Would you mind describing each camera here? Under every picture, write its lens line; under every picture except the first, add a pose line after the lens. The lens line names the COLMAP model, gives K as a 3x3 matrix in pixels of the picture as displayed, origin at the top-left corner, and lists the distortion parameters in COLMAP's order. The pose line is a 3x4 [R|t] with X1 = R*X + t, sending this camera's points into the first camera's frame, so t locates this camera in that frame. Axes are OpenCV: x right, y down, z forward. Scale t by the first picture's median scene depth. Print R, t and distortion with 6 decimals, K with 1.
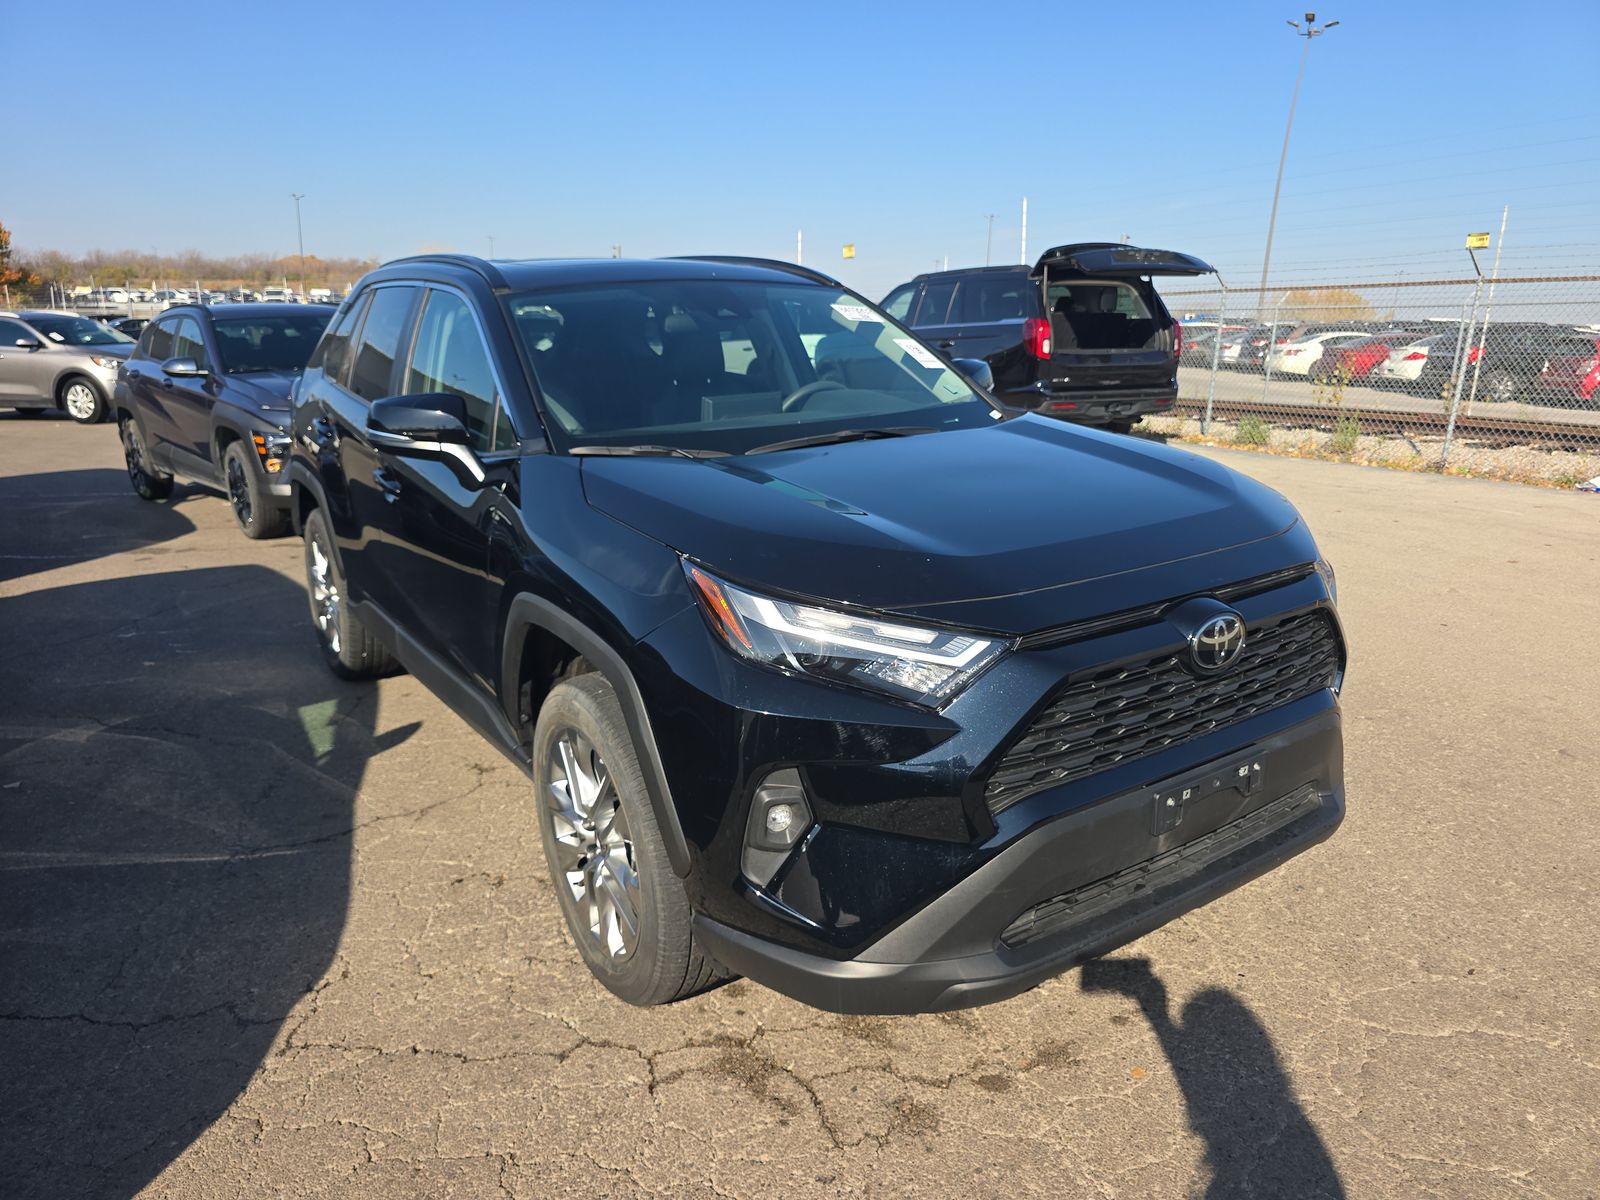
lens RADIAL K [[1076.6, 0, 800.0], [0, 1076.6, 600.0], [0, 0, 1]] dist [0.057307, -0.058920]
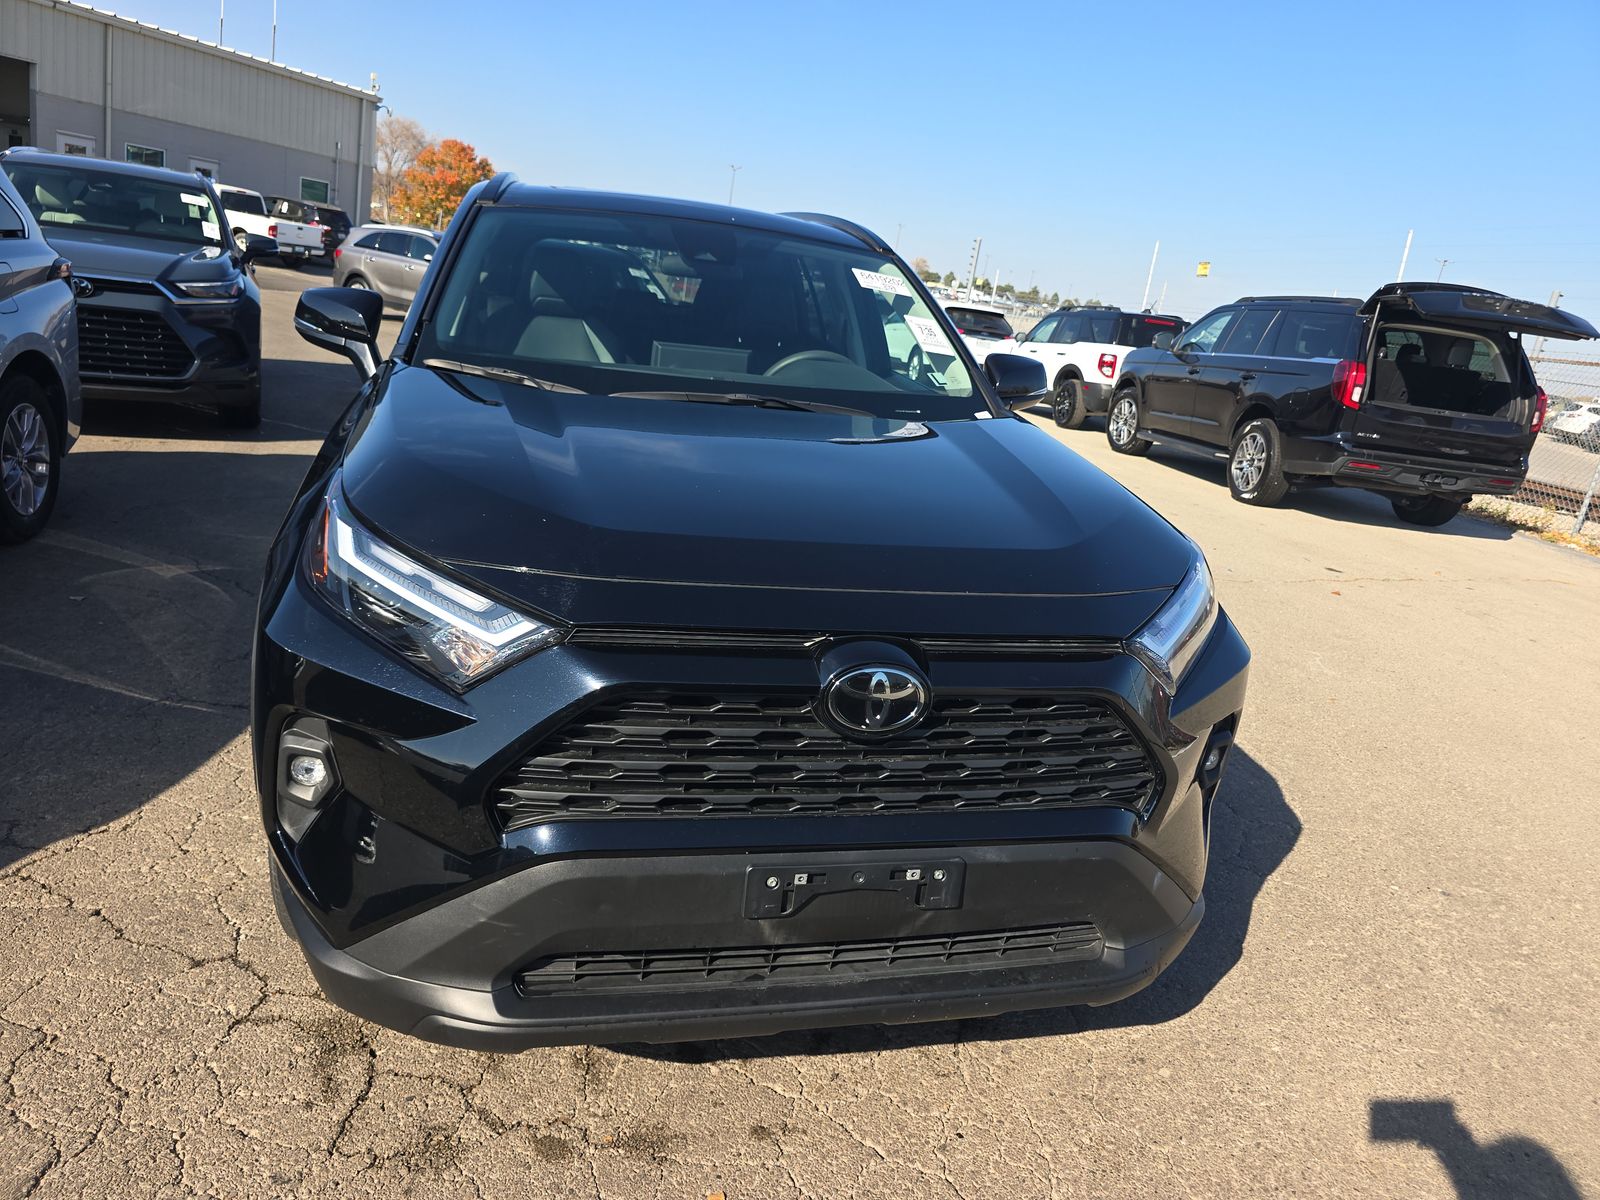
lens RADIAL K [[1076.6, 0, 800.0], [0, 1076.6, 600.0], [0, 0, 1]] dist [0.057307, -0.058920]
pose [[0.933405, 0.213329, -0.288525, 0.098178], [-0.212758, 0.976523, 0.033729, -0.008315], [0.288946, 0.029903, 0.956878, 0.043800]]
